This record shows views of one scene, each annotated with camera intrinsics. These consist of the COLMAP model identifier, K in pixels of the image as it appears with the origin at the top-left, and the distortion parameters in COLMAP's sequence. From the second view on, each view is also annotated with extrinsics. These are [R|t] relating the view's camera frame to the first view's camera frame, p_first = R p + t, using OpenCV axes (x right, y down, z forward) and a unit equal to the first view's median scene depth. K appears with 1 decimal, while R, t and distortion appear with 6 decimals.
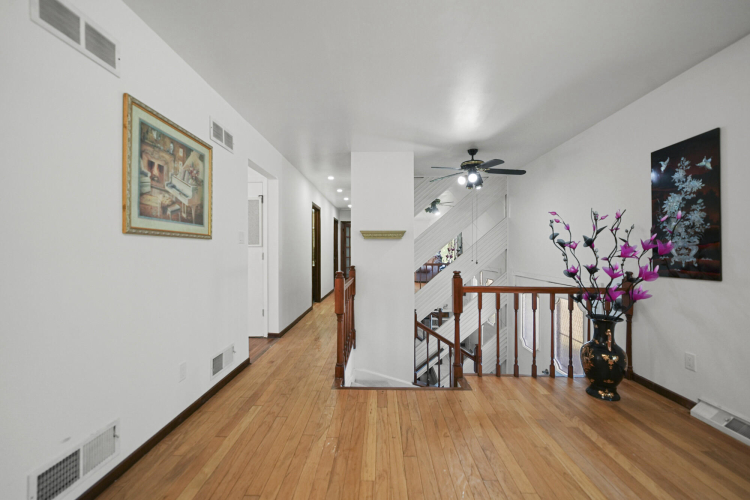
lens RADIAL K [[301.1, 0, 376.7], [0, 301.1, 247.9], [0, 0, 1]] dist [0.010822, 0.000080]
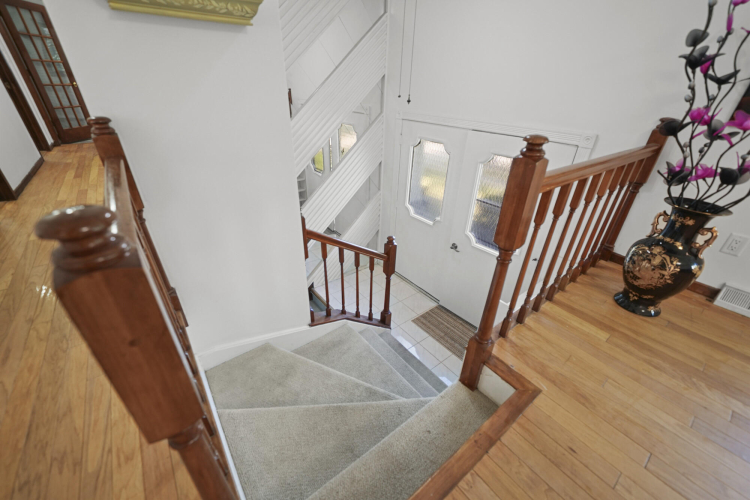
lens RADIAL K [[301.1, 0, 376.7], [0, 301.1, 247.9], [0, 0, 1]] dist [0.010822, 0.000080]
pose [[0.780766, -0.283507, 0.556802, -0.117967], [-0.031175, 0.872349, 0.487889, 0.022444], [-0.624045, -0.398285, 0.672262, 0.943671]]
